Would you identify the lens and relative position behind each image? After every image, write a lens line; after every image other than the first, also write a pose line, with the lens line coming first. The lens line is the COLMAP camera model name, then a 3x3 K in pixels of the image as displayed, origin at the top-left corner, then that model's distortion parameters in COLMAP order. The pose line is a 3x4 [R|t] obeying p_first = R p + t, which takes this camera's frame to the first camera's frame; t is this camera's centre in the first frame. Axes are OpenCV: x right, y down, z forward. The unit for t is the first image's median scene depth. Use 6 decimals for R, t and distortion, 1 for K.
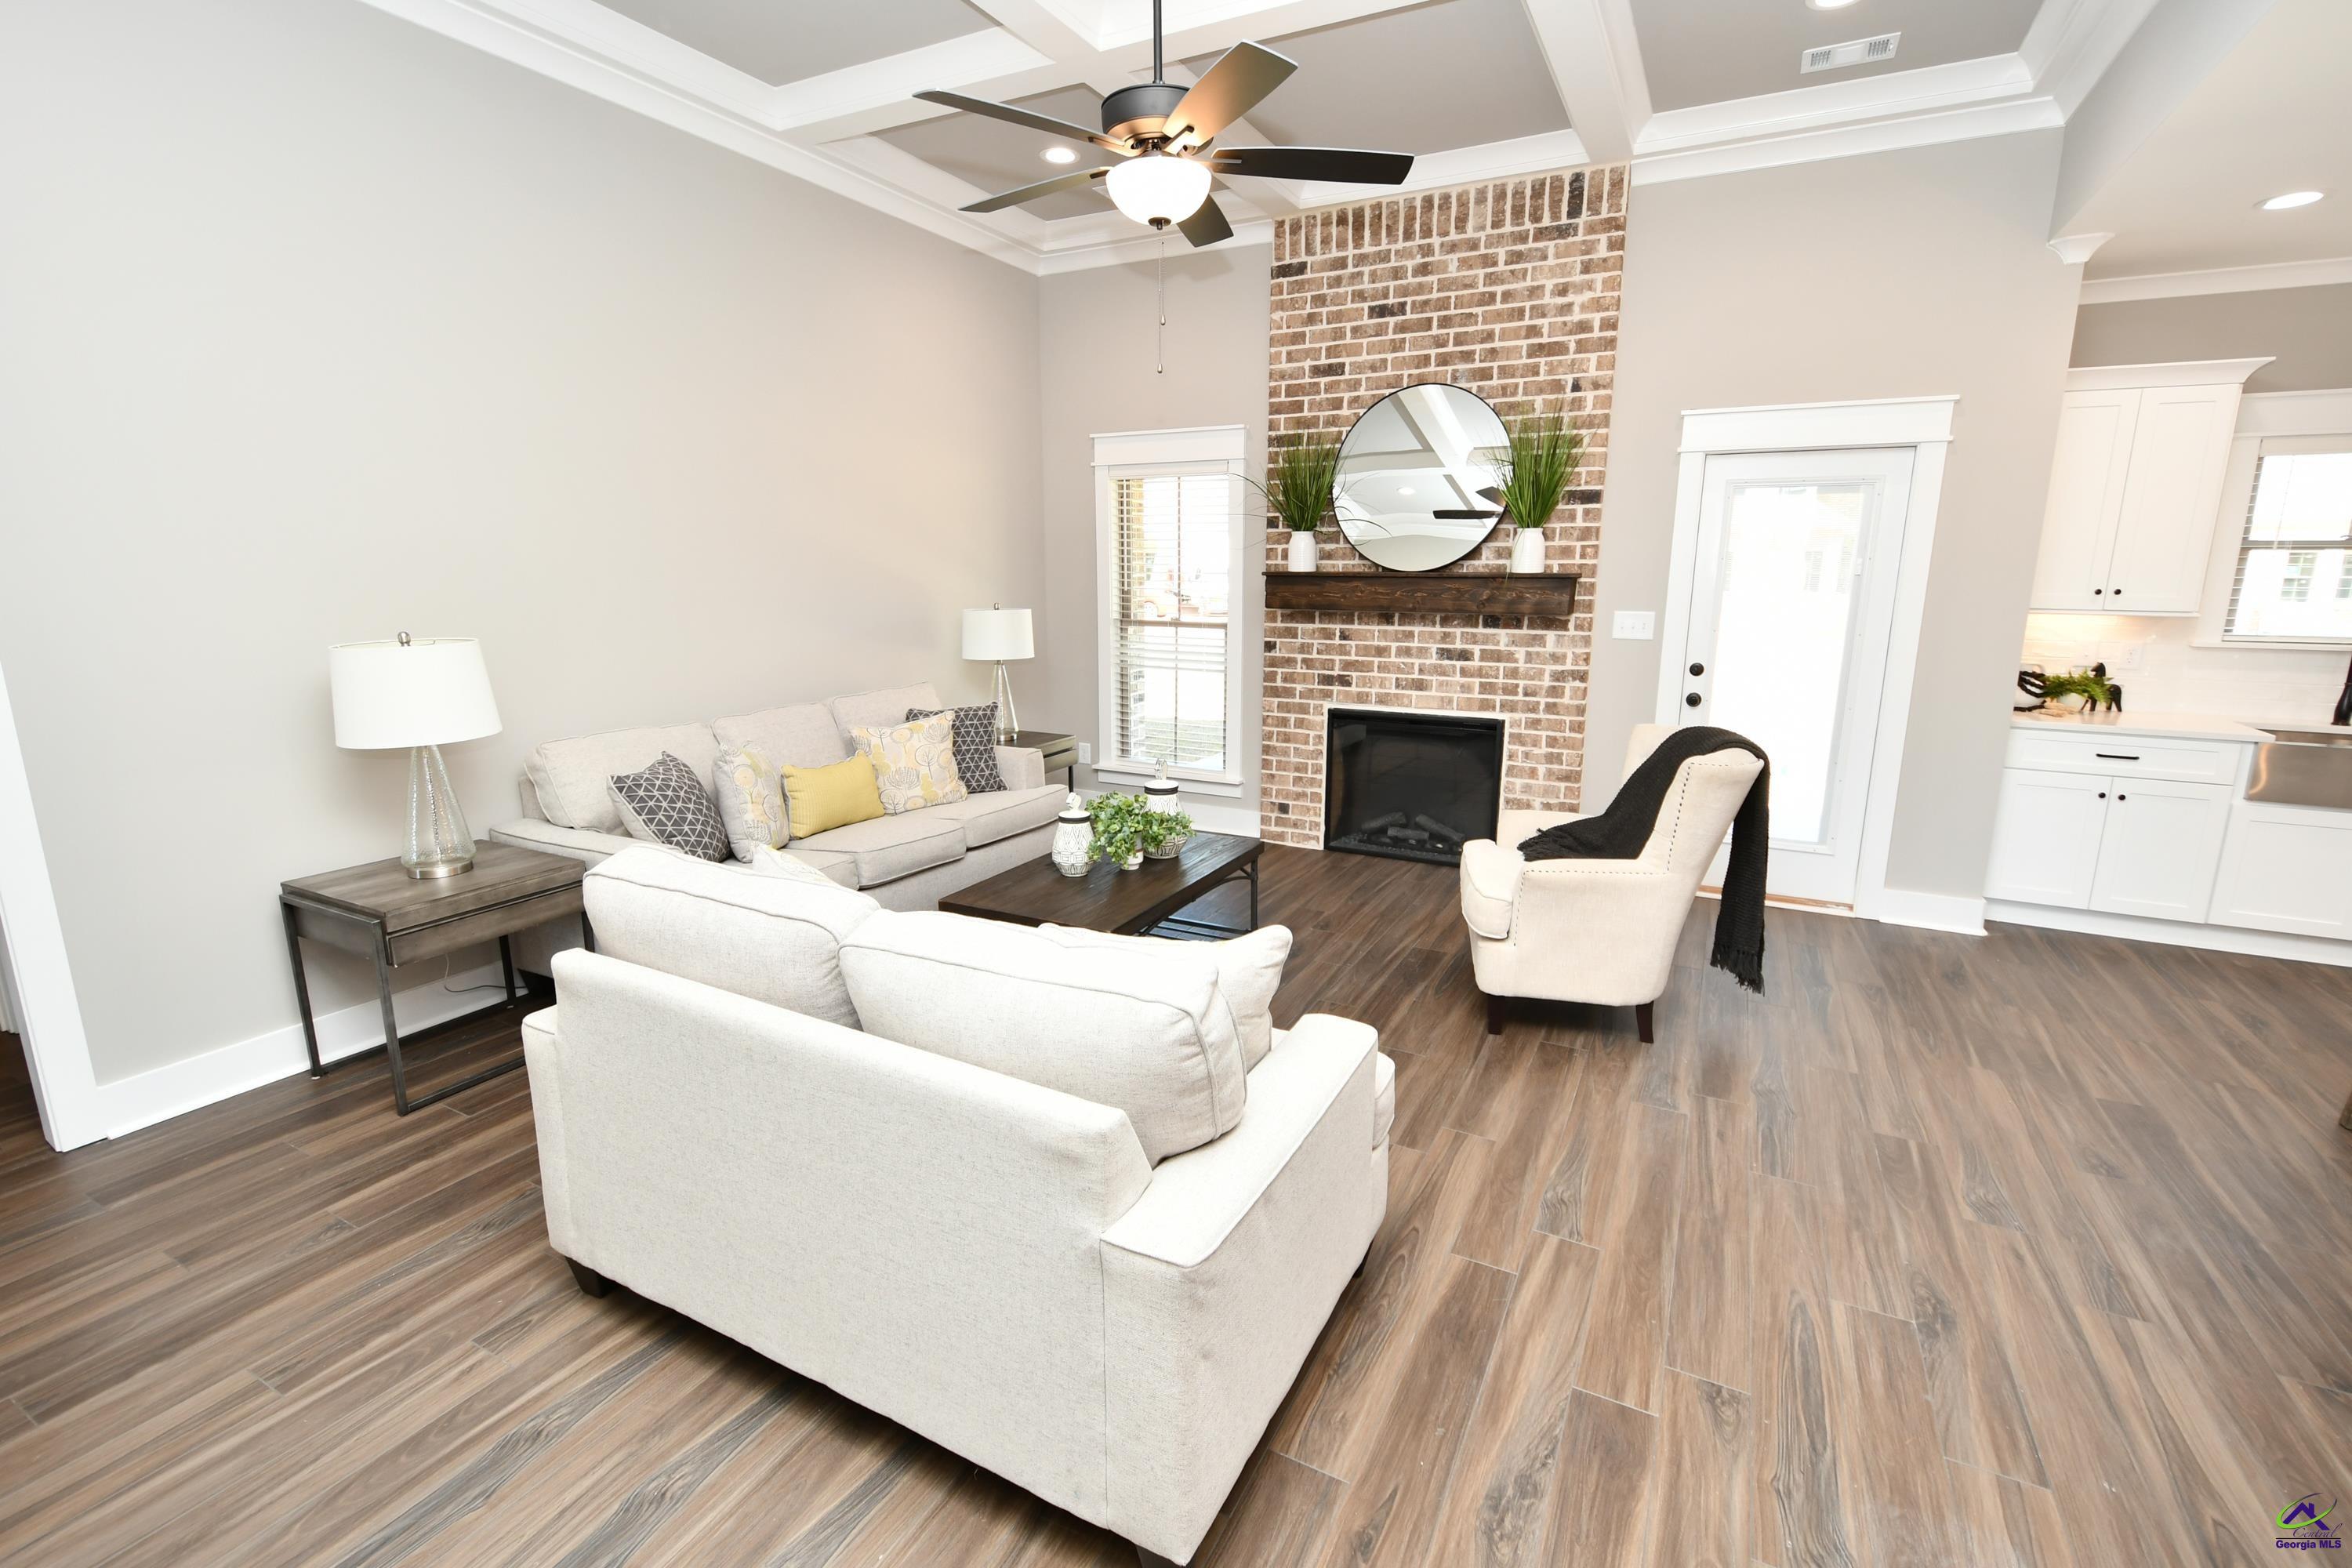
lens RADIAL K [[1033.3, 0, 1189.9], [0, 1033.3, 782.1], [0, 0, 1]] dist [0.004690, -0.006200]
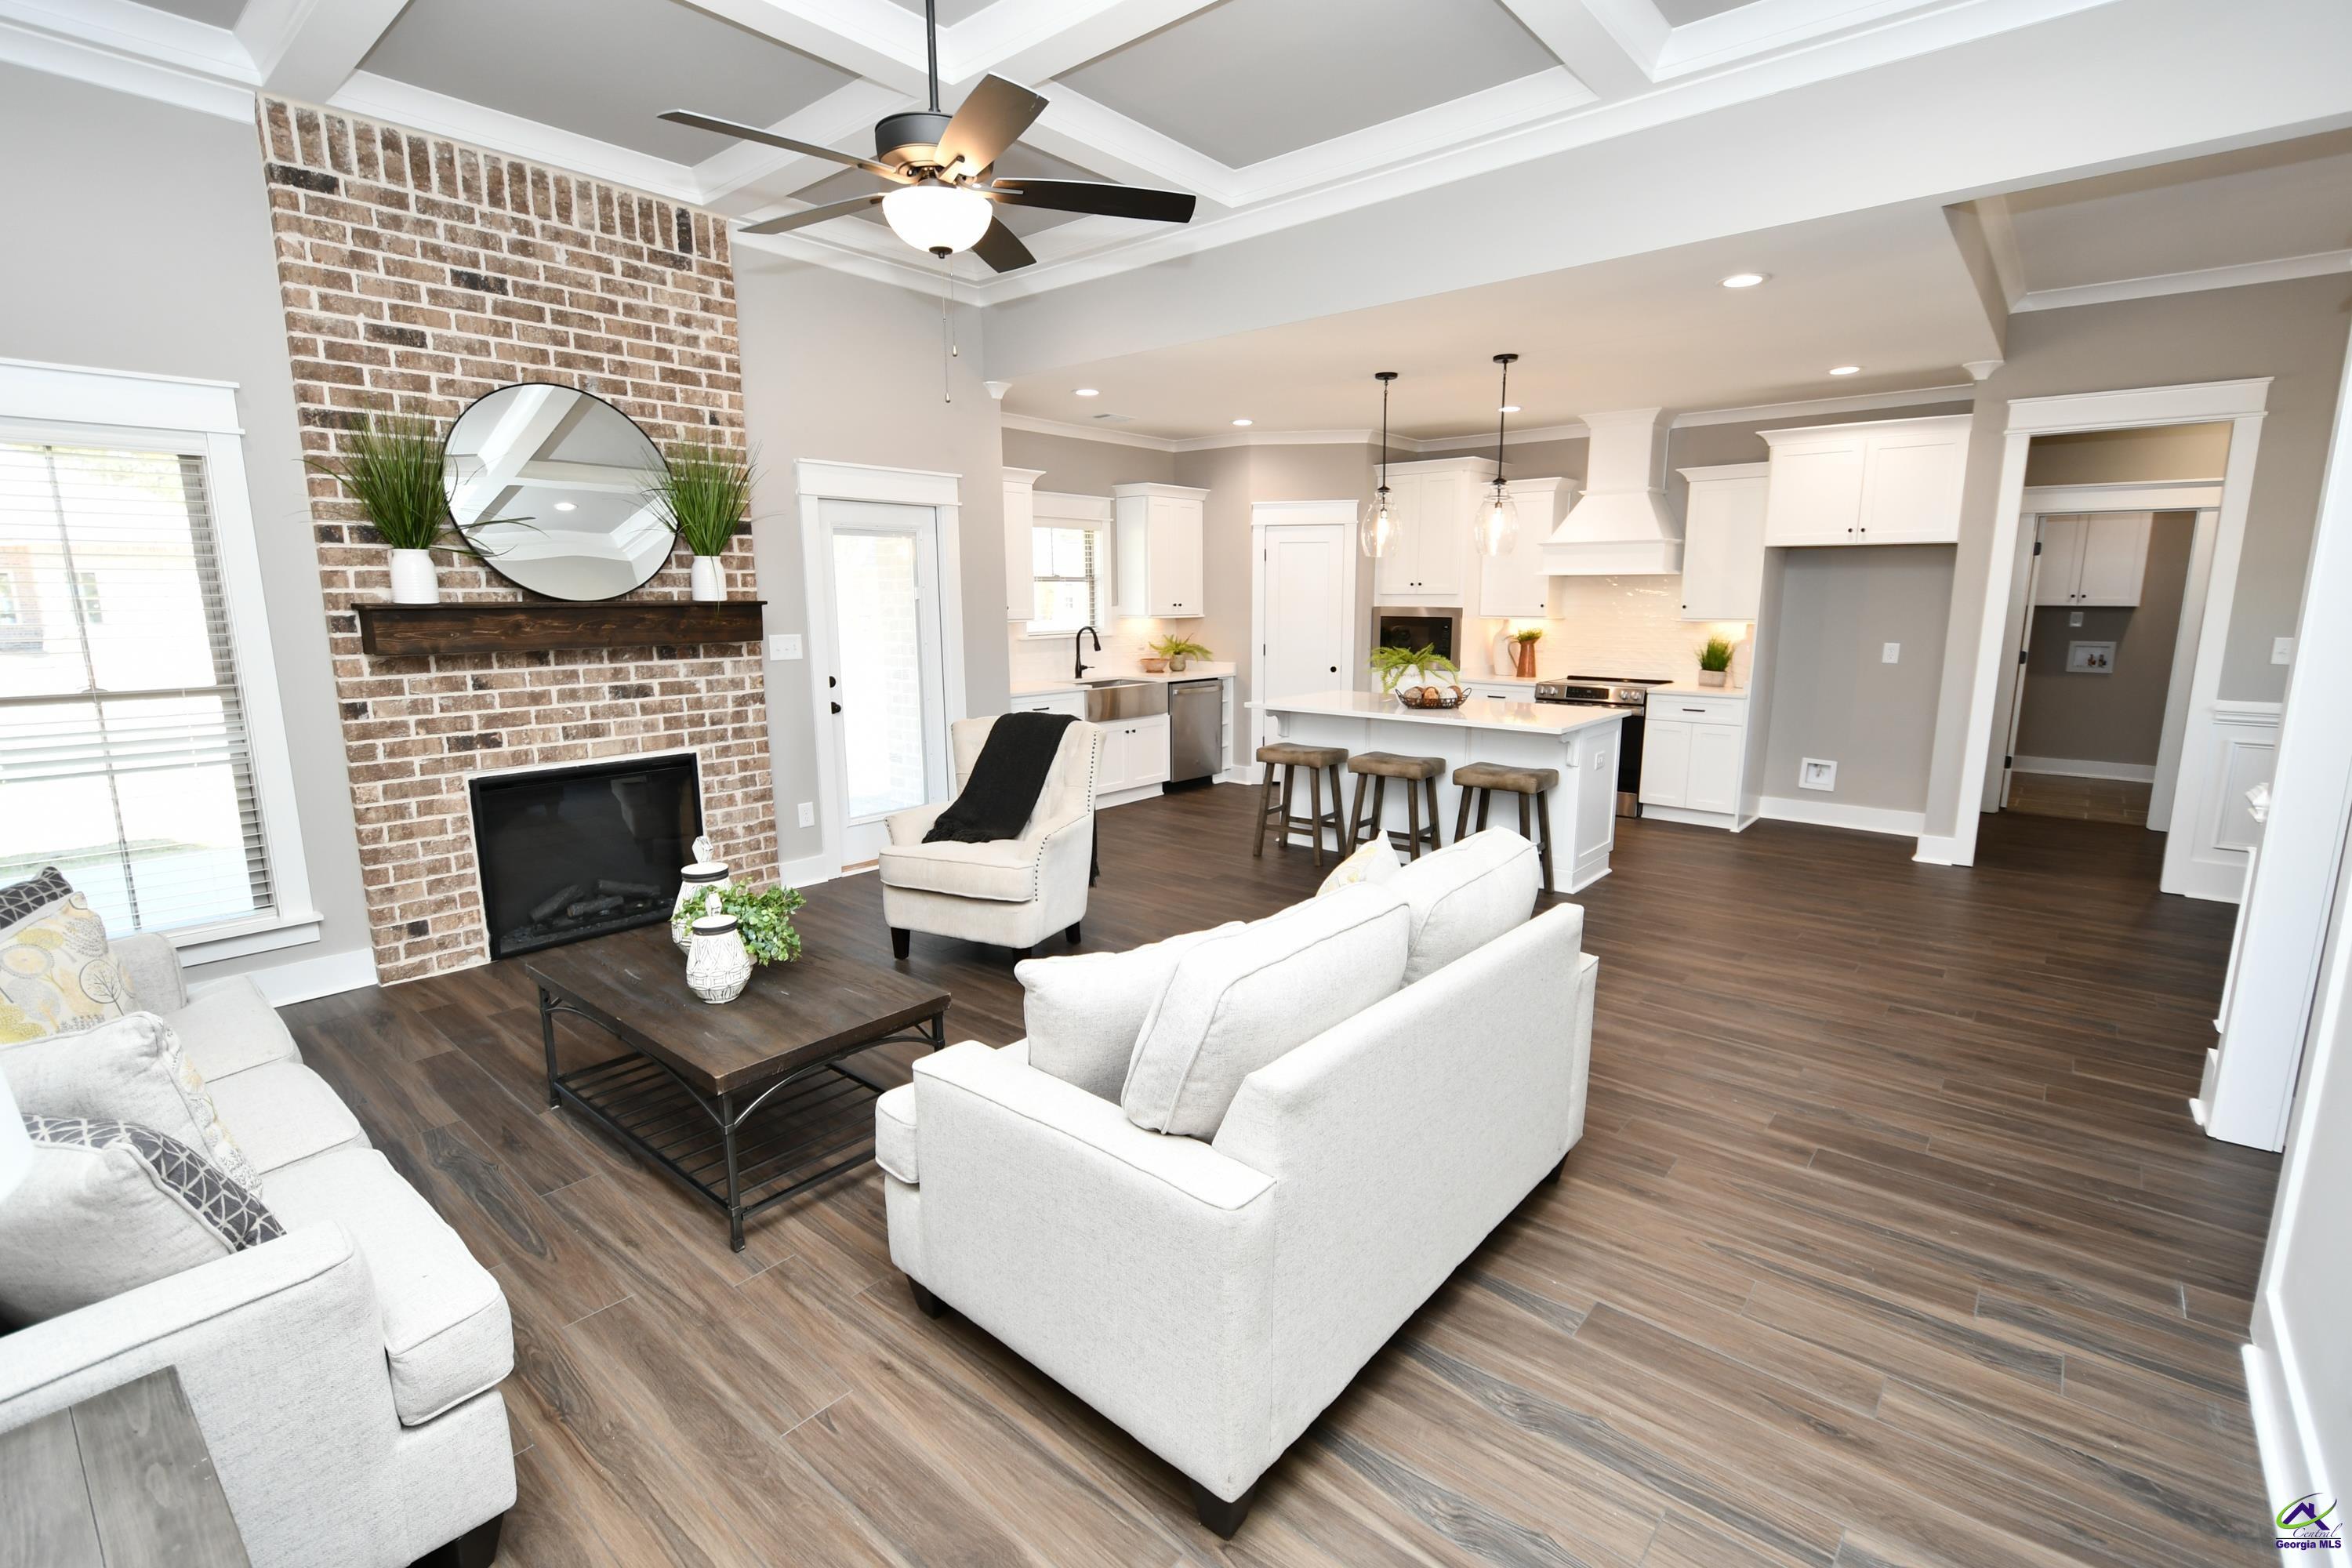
lens RADIAL K [[1051.0, 0, 1190.0], [0, 1051.0, 781.0], [0, 0, 1]] dist [0.010256, -0.012549]
pose [[0.218166, -0.176899, 0.959745, -0.559790], [0.200868, 0.970517, 0.133224, -0.075345], [-0.955016, 0.163717, 0.247267, 0.332693]]
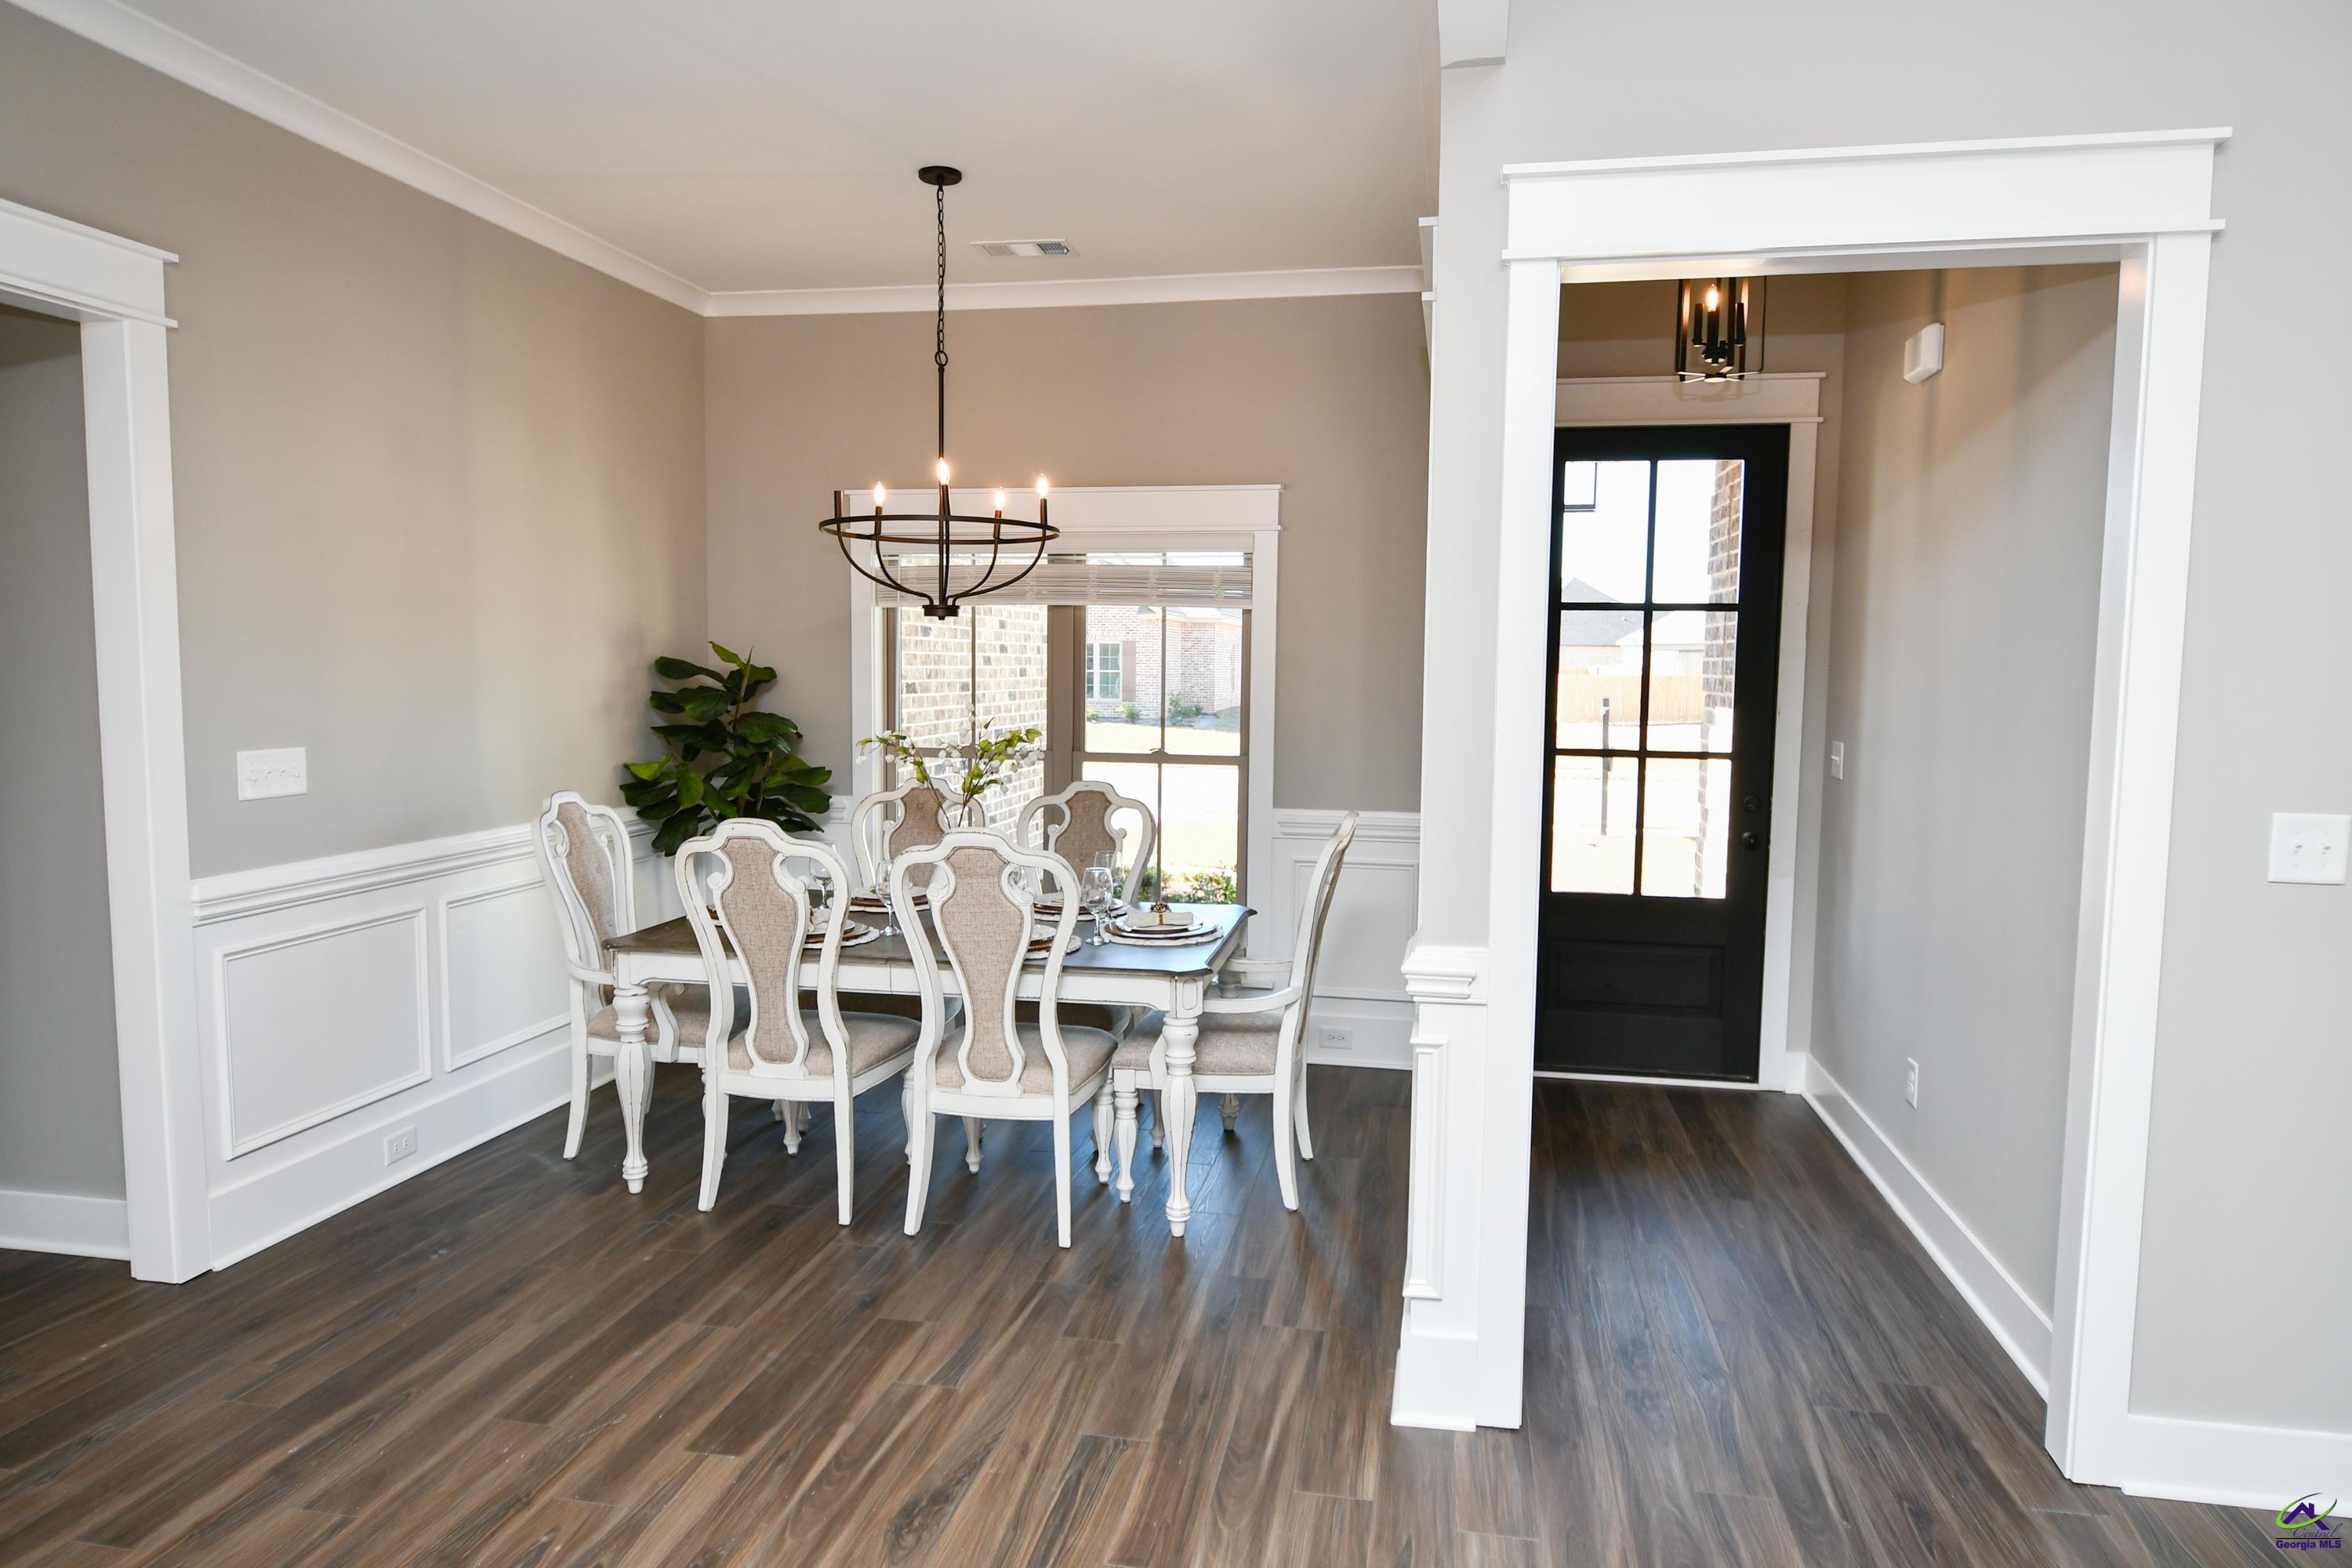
lens RADIAL K [[1430.7, 0, 1195.1], [0, 1430.7, 780.0], [0, 0, 1]] dist [-0.009761, 0.000356]
pose [[-0.955915, 0.011044, -0.293435, 0.418439], [-0.072245, 0.959731, 0.271472, -0.087518], [0.284616, 0.280704, -0.916624, 0.384842]]
